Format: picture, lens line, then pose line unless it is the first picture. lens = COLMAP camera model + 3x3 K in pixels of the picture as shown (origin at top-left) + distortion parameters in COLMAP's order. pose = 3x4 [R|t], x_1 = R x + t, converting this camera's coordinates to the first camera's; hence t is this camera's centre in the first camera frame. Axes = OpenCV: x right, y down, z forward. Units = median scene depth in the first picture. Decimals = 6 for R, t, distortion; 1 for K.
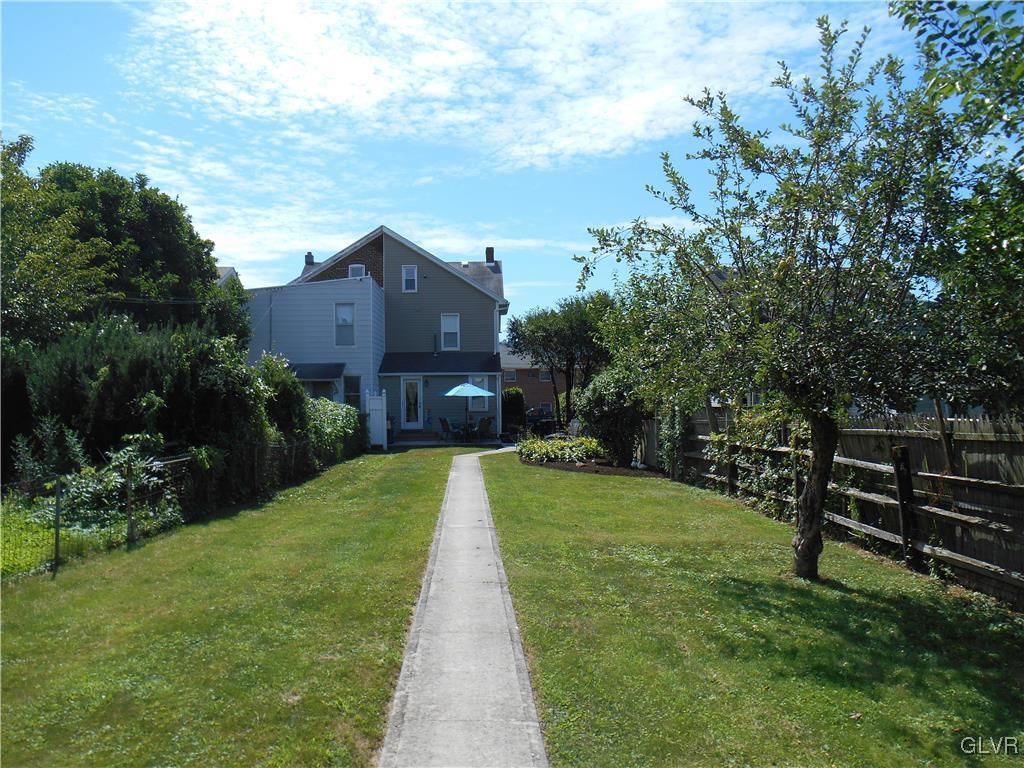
lens RADIAL K [[780.0, 0, 513.9], [0, 780.0, 381.9], [0, 0, 1]] dist [-0.032106, 0.014378]
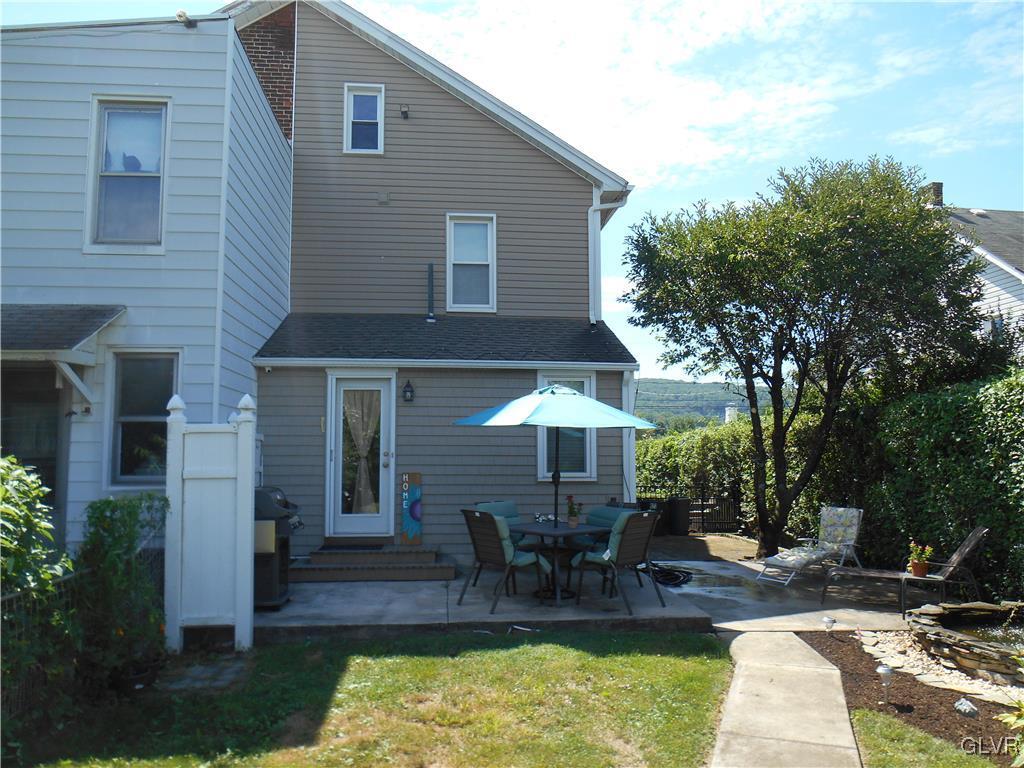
lens RADIAL K [[780.0, 0, 513.9], [0, 780.0, 381.9], [0, 0, 1]] dist [-0.032106, 0.014378]
pose [[0.998510, 0.010639, 0.053517, -0.085770], [-0.006841, 0.997477, -0.070656, 0.019800], [-0.054134, 0.070185, 0.996064, 0.674959]]
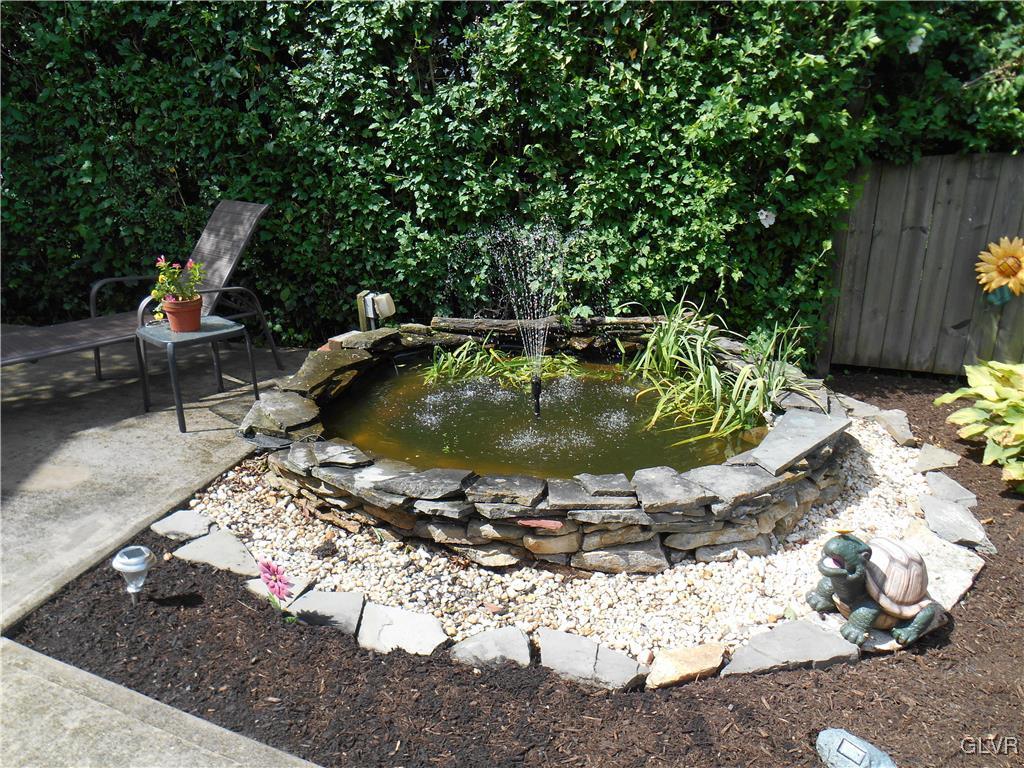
lens RADIAL K [[780.0, 0, 513.9], [0, 780.0, 381.9], [0, 0, 1]] dist [-0.032106, 0.014378]
pose [[0.292966, -0.329316, 0.897620, -0.036796], [-0.011570, 0.937523, 0.347731, 0.029919], [-0.956053, -0.112259, 0.270852, 0.828011]]
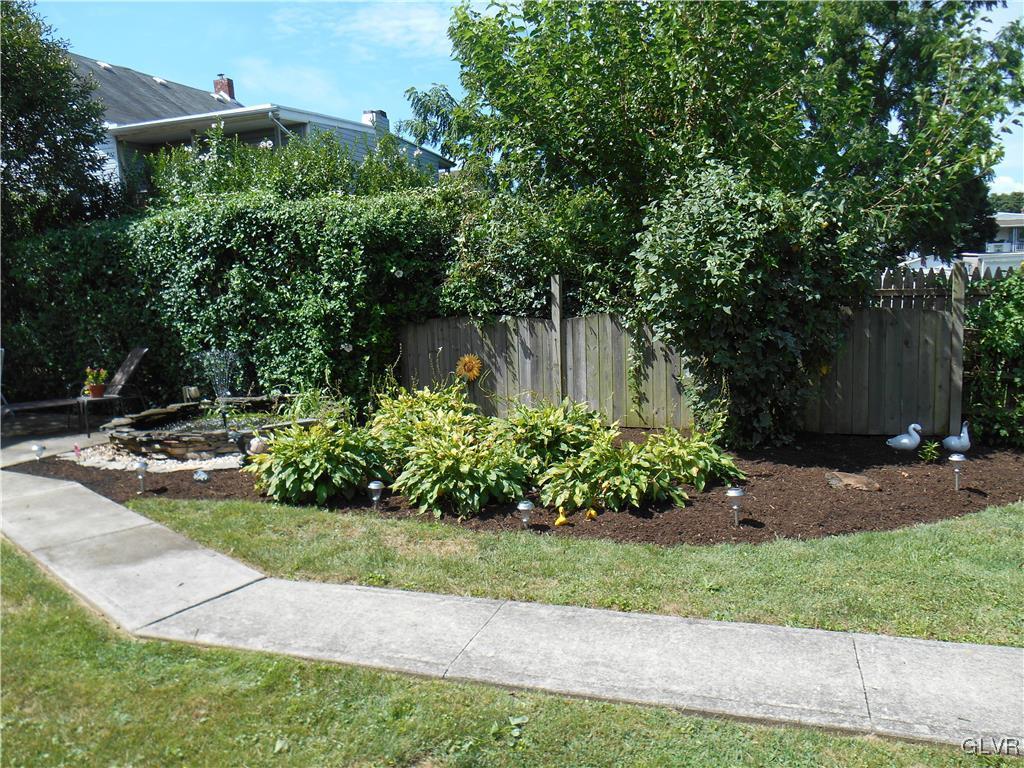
lens RADIAL K [[780.0, 0, 513.9], [0, 780.0, 381.9], [0, 0, 1]] dist [-0.032106, 0.014378]
pose [[0.382205, -0.134690, 0.914209, -0.130375], [0.019921, 0.990292, 0.137571, 0.023332], [-0.923863, -0.034368, 0.381177, 0.679632]]
